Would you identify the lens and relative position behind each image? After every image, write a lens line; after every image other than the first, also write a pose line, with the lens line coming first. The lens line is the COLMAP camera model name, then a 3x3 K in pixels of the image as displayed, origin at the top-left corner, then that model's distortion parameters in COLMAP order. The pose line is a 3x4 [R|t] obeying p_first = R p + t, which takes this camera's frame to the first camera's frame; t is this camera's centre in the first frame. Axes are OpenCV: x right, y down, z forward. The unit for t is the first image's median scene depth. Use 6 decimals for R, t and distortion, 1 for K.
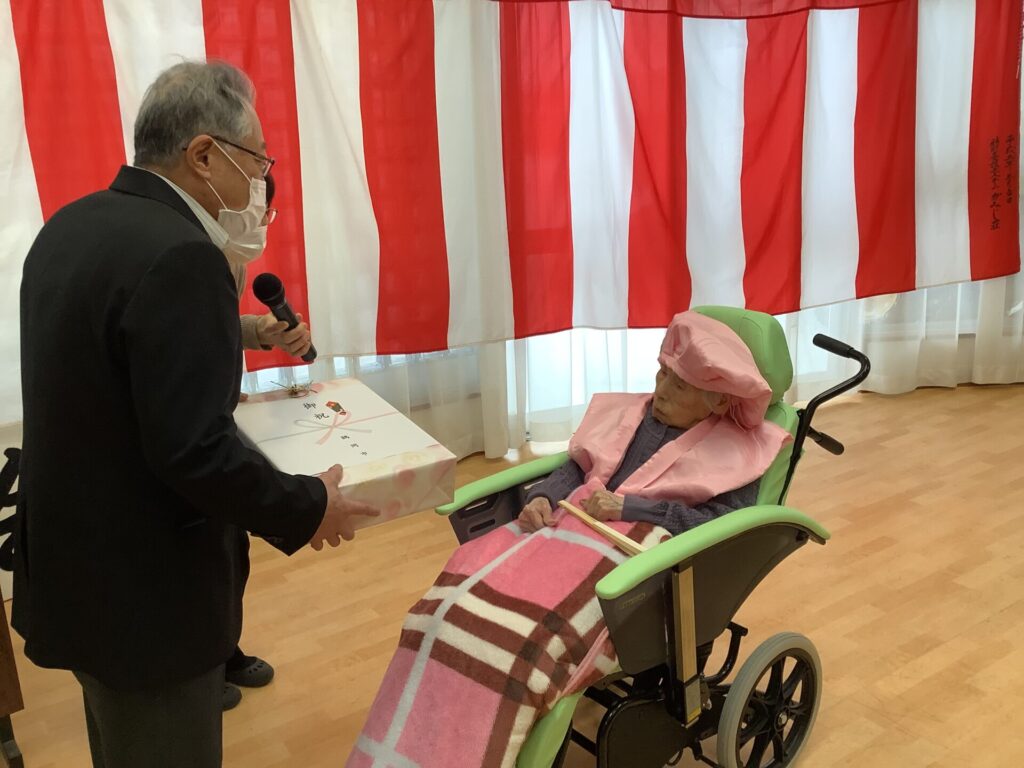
lens RADIAL K [[936.0, 0, 519.9], [0, 936.0, 382.2], [0, 0, 1]] dist [0.030819, 0.000000]
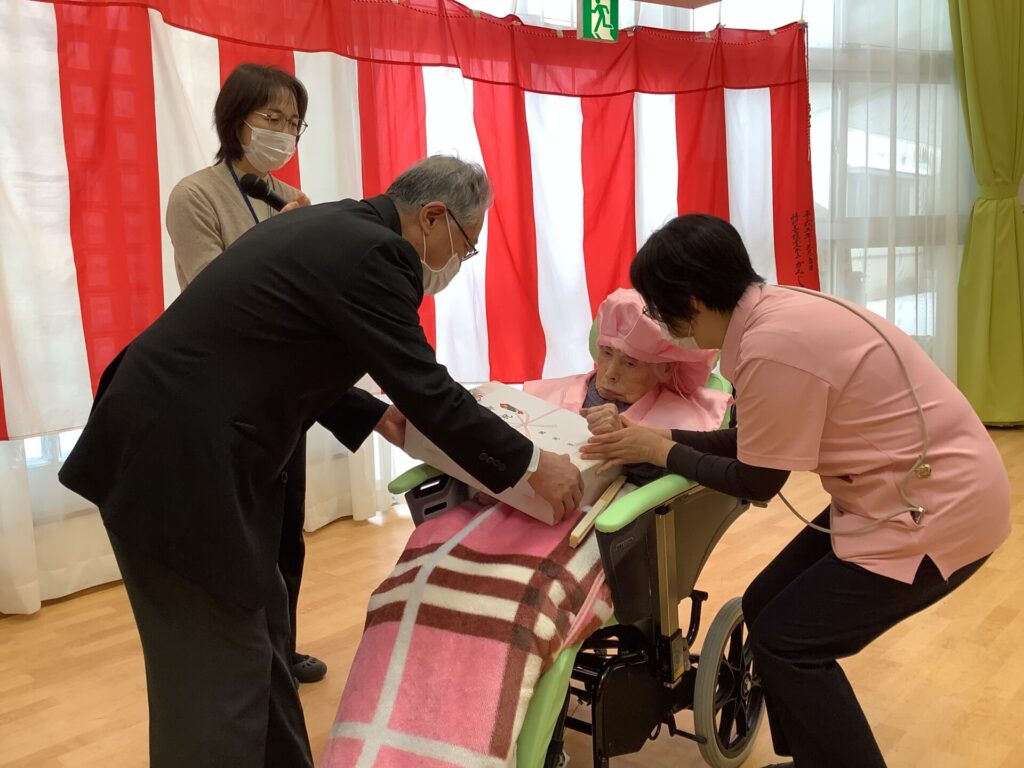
lens RADIAL K [[936.0, 0, 510.6], [0, 936.0, 383.2], [0, 0, 1]] dist [0.030819, 0.000000]
pose [[0.976373, -0.032188, 0.213682, -0.196847], [0.061384, 0.989422, -0.131441, 0.188556], [-0.207191, 0.141452, 0.968020, 0.058686]]
